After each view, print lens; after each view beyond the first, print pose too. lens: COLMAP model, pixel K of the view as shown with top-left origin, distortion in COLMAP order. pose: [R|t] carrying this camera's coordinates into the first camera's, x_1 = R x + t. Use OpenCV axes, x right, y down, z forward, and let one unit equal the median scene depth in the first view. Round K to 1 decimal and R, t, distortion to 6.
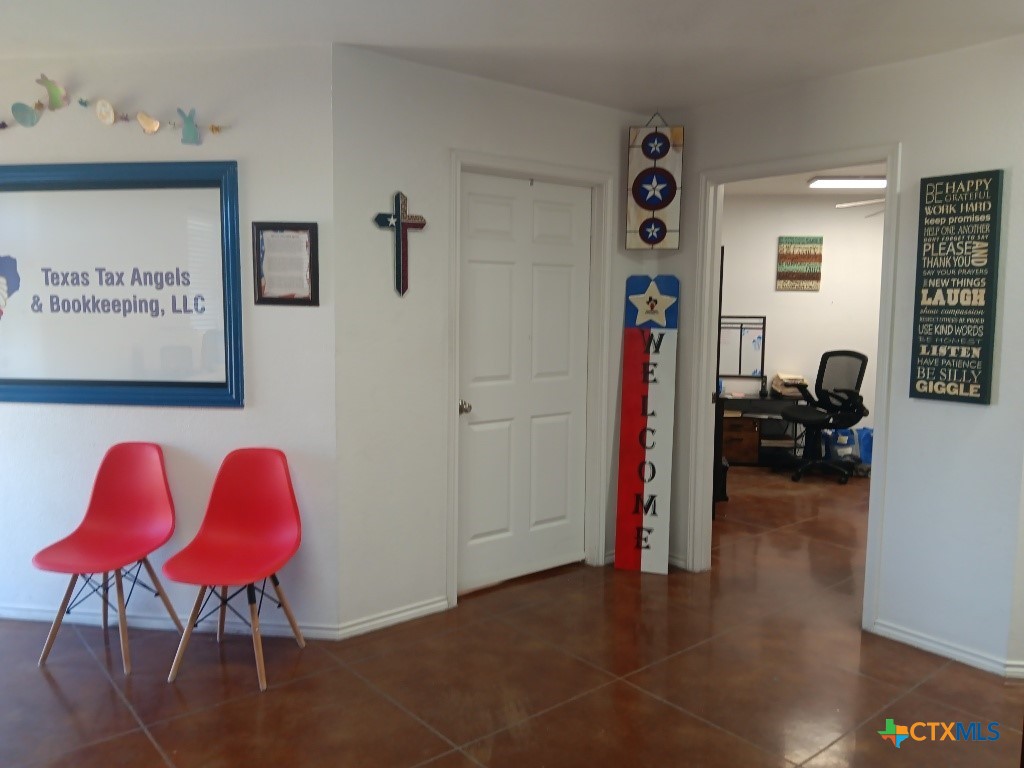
lens RADIAL K [[810.6, 0, 506.3], [0, 810.6, 378.2], [0, 0, 1]] dist [0.021523, -0.019098]
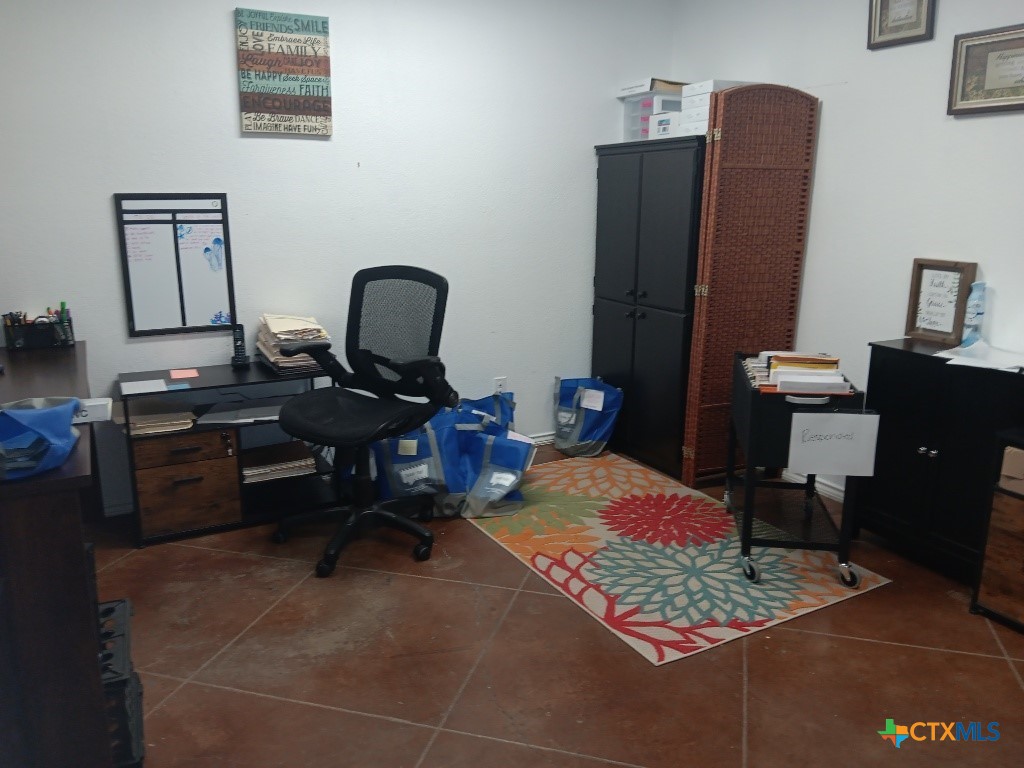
lens RADIAL K [[810.6, 0, 507.5], [0, 810.6, 383.6], [0, 0, 1]] dist [0.021523, -0.019098]
pose [[0.833477, -0.141245, 0.534196, 0.204058], [0.060465, 0.984285, 0.165911, -0.039794], [-0.549235, -0.105983, 0.828920, 0.555918]]
